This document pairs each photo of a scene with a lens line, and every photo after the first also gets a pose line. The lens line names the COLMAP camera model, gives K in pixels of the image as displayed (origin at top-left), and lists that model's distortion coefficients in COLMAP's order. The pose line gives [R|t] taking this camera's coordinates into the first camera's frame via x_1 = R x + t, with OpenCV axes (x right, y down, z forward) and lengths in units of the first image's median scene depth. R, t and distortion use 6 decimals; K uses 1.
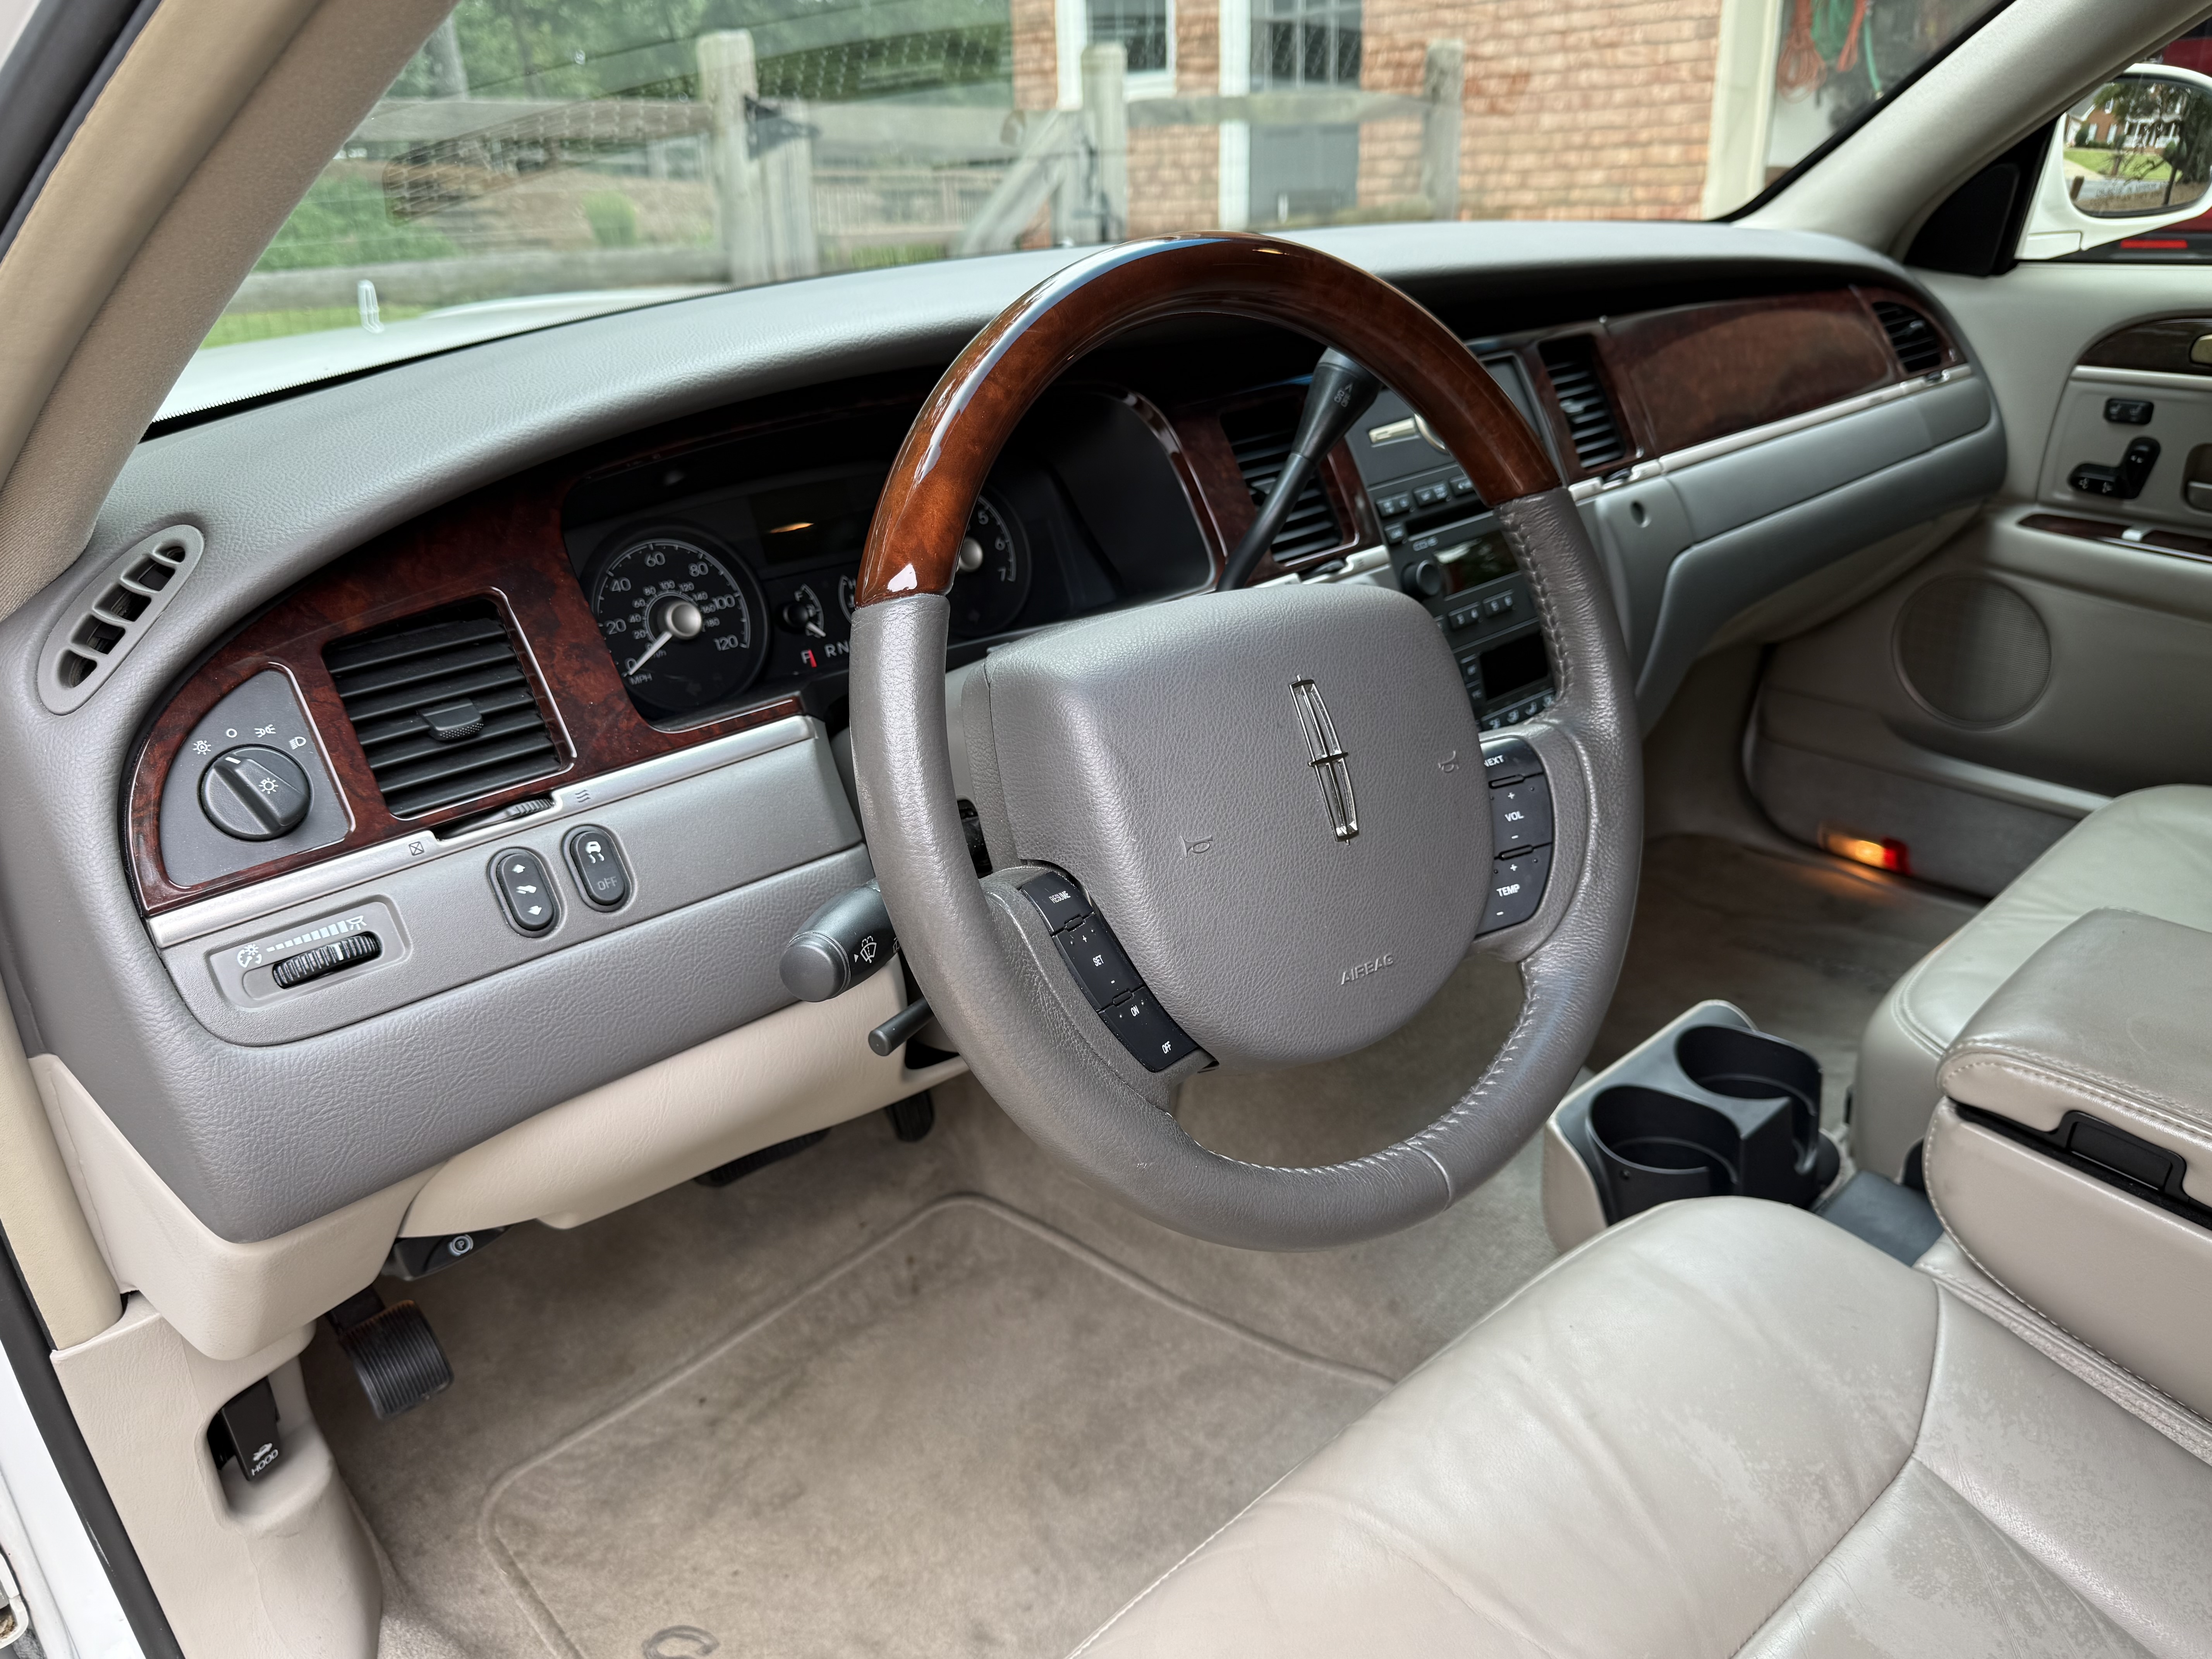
lens RADIAL K [[1641.9, 0, 1118.3], [0, 1641.9, 836.8], [0, 0, 1]] dist [0.015458, -0.019312]
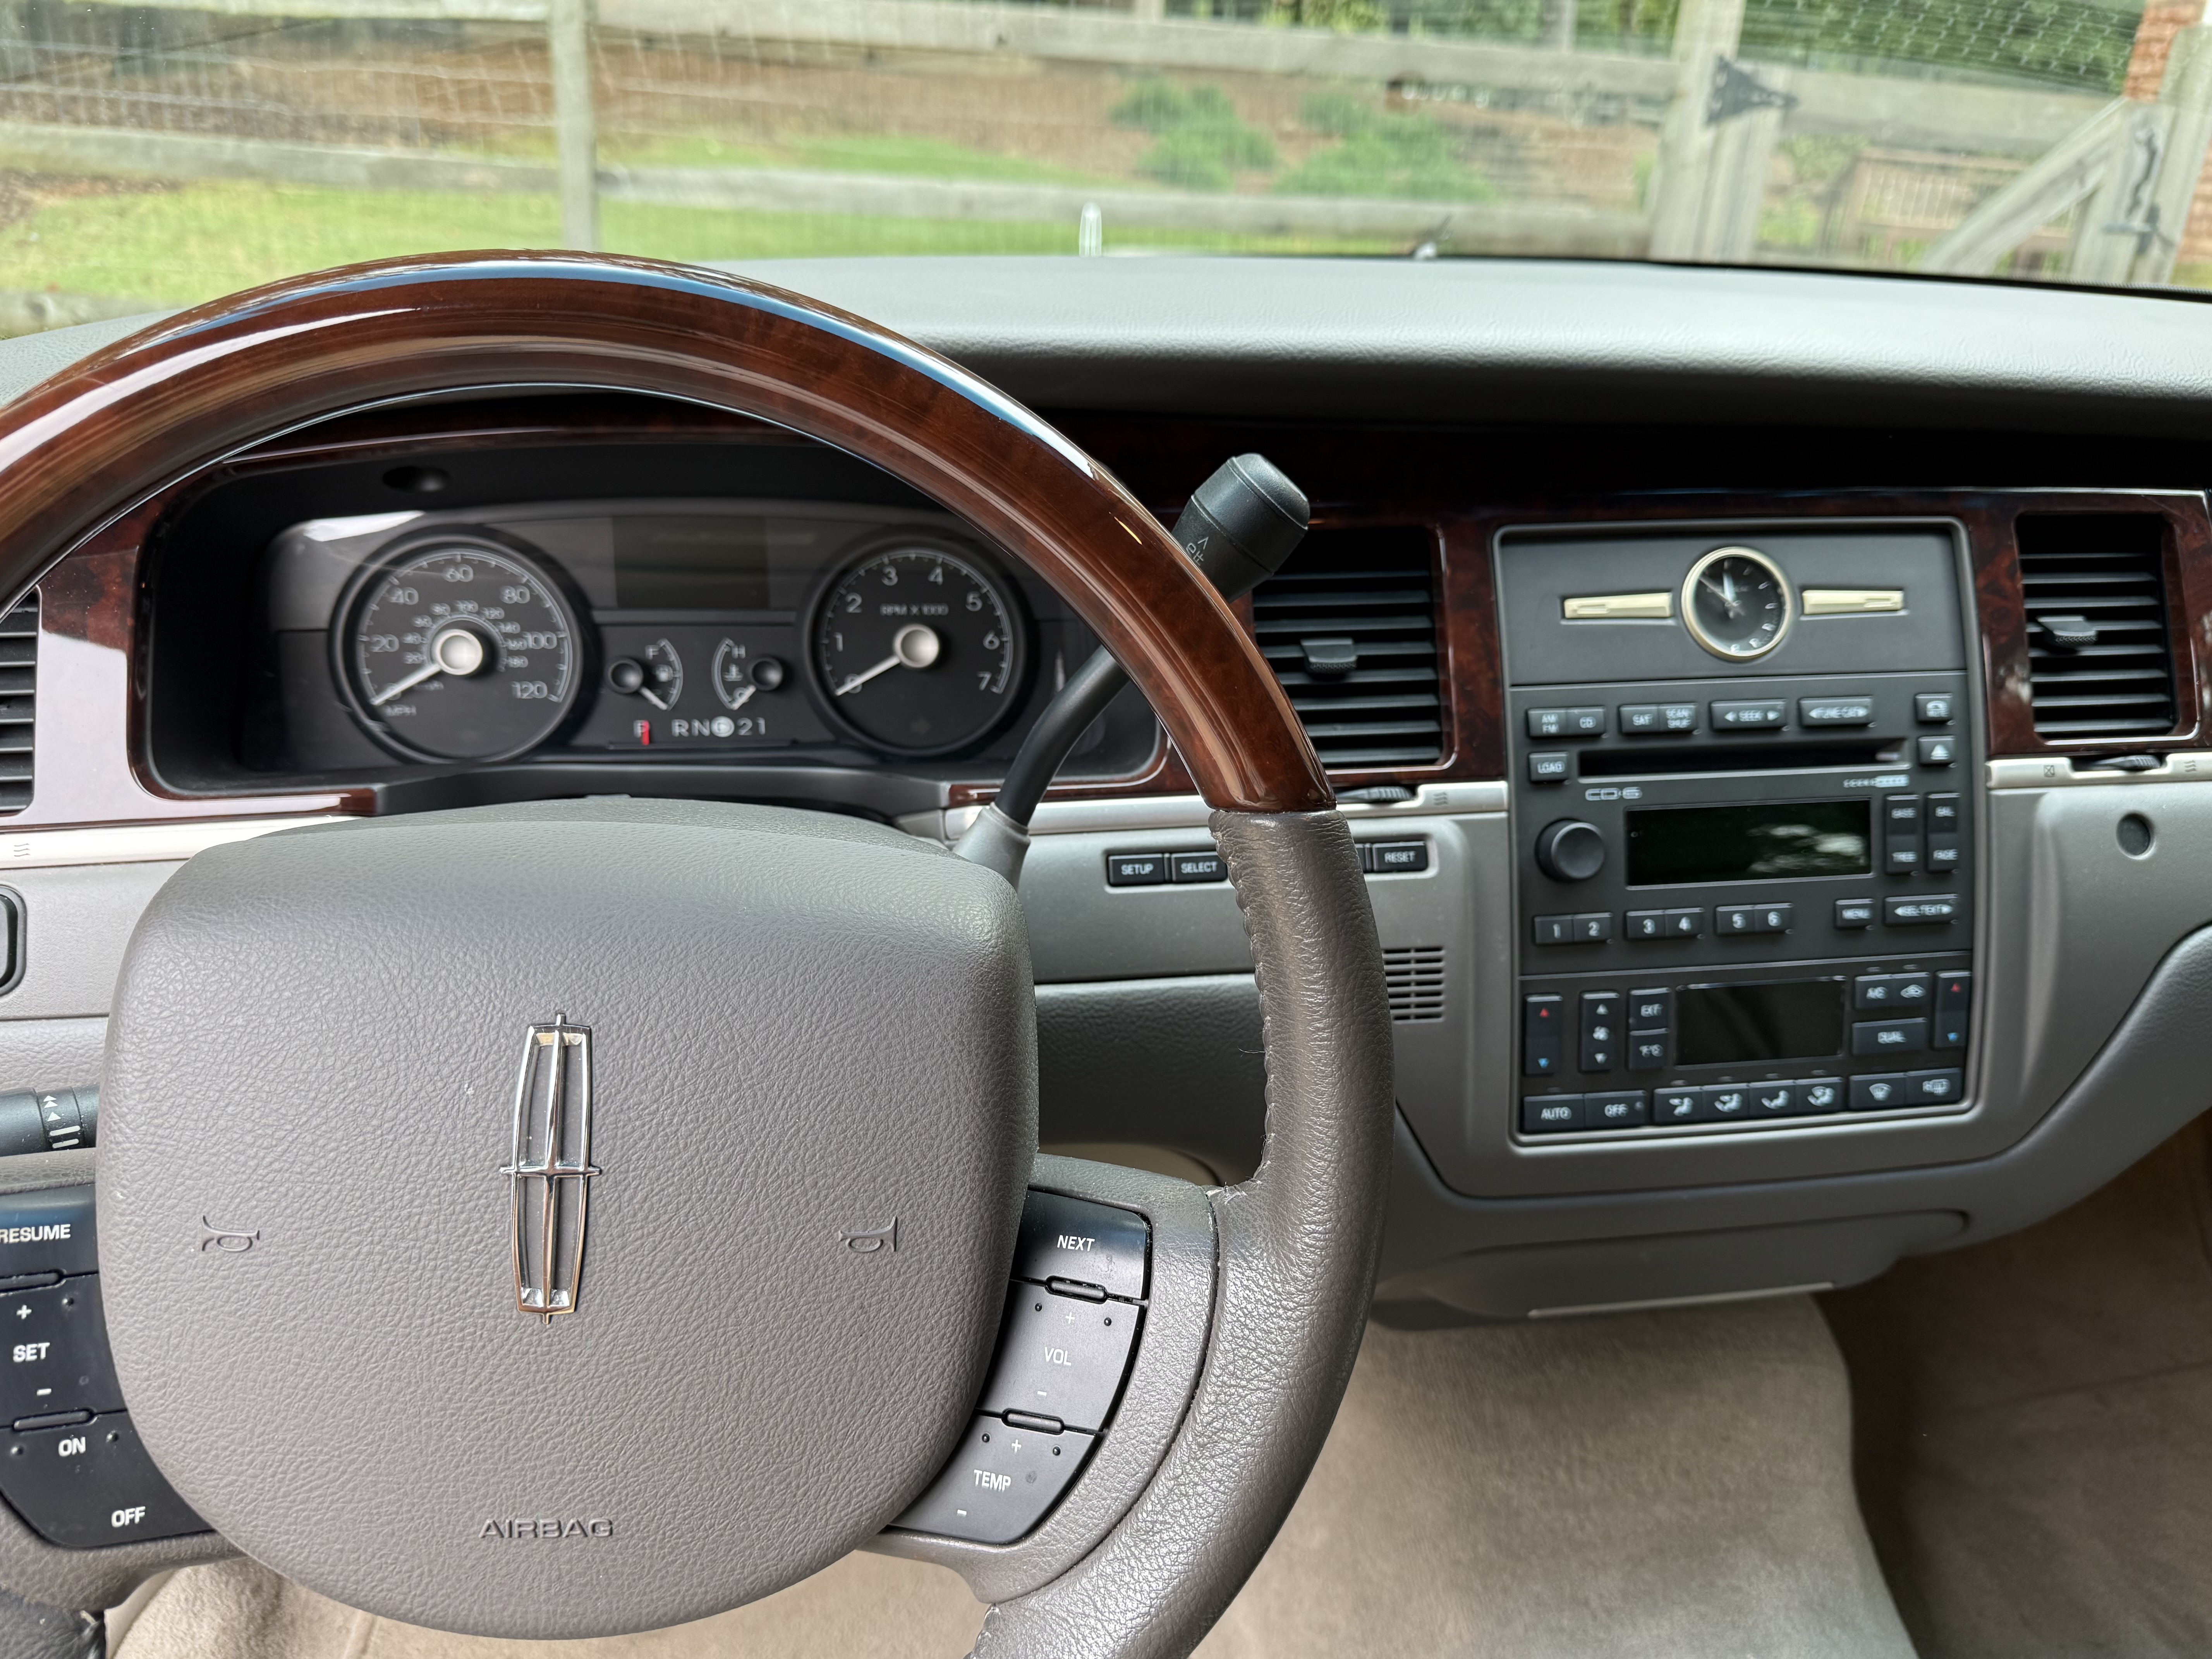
lens RADIAL K [[1734.0, 0, 1108.4], [0, 1734.0, 826.6], [0, 0, 1]] dist [-0.025062, 0.012277]
pose [[0.832801, 0.276013, -0.479853, 0.339224], [-0.276108, 0.958419, 0.072091, -0.159001], [0.479798, 0.072454, 0.874382, 0.338555]]
